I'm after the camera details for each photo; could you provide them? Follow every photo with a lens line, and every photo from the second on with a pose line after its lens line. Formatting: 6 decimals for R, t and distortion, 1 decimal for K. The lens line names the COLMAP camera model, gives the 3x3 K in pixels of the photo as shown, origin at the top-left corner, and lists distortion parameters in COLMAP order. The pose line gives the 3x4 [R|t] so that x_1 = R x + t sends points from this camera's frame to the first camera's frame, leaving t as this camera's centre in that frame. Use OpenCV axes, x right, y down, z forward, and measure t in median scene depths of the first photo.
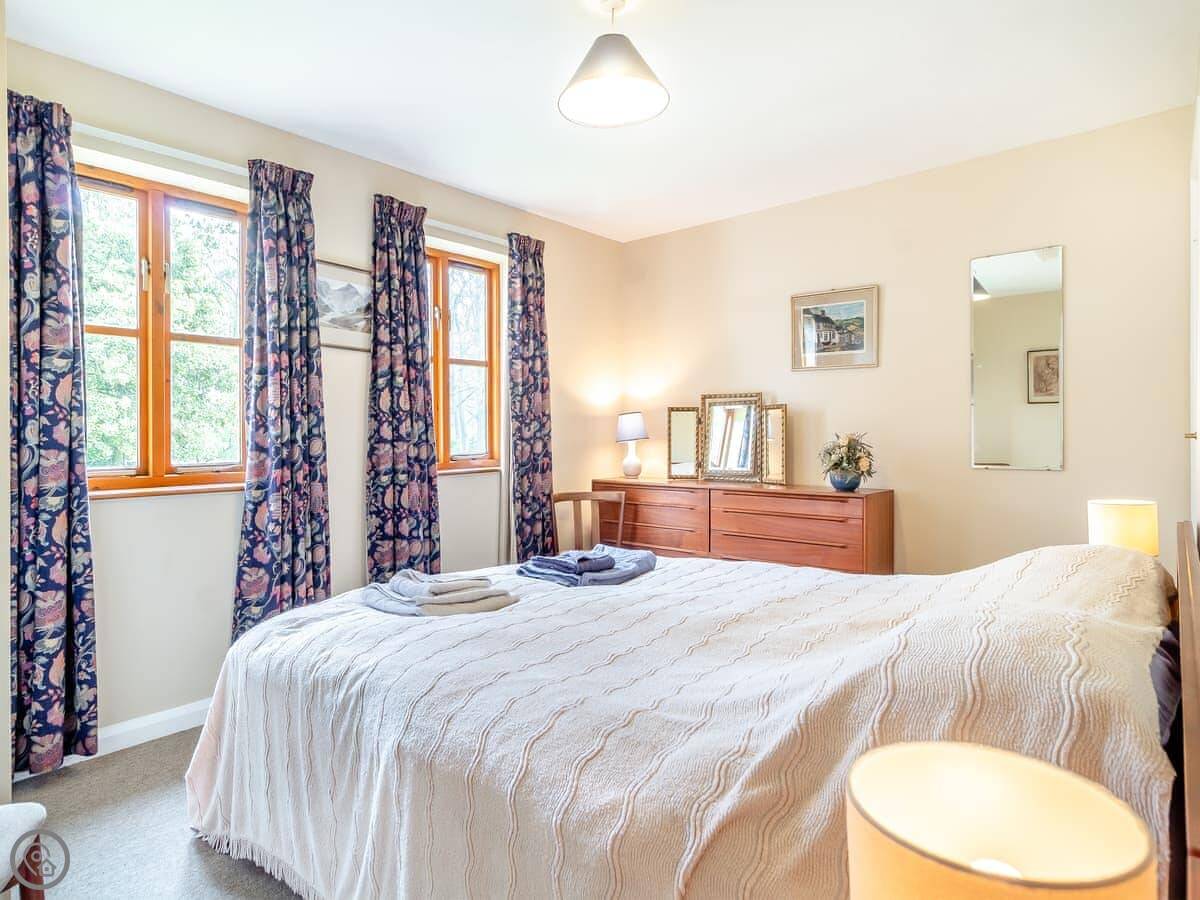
lens RADIAL K [[633.8, 0, 599.1], [0, 633.8, 424.4], [0, 0, 1]] dist [-0.000939, -0.000048]
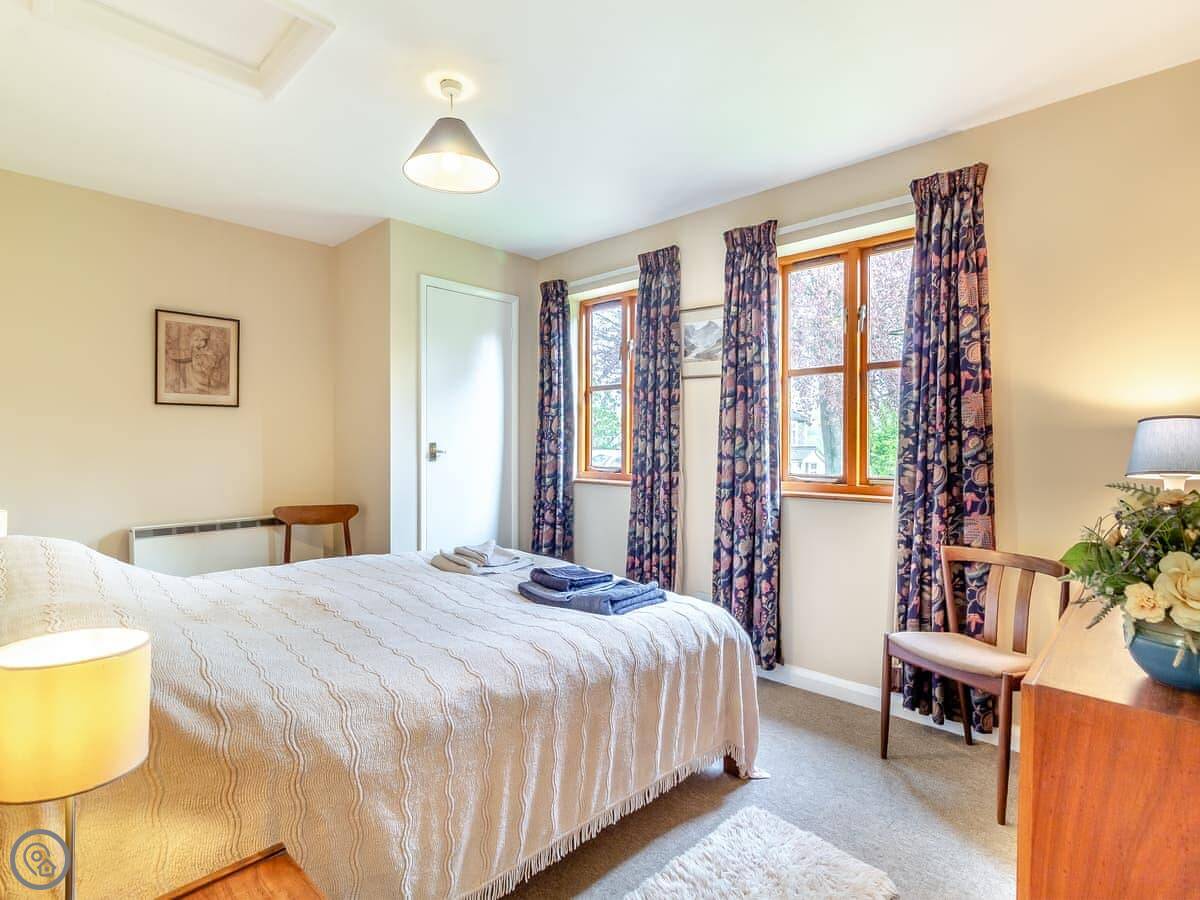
lens RADIAL K [[611.5, 0, 600.0], [0, 611.5, 450.0], [0, 0, 1]] dist [0.001014, 0.000364]
pose [[-0.022487, 0.012248, -0.999672, 0.721826], [-0.001714, 0.999923, 0.012290, 0.001090], [0.999746, 0.001990, -0.022465, 0.812936]]
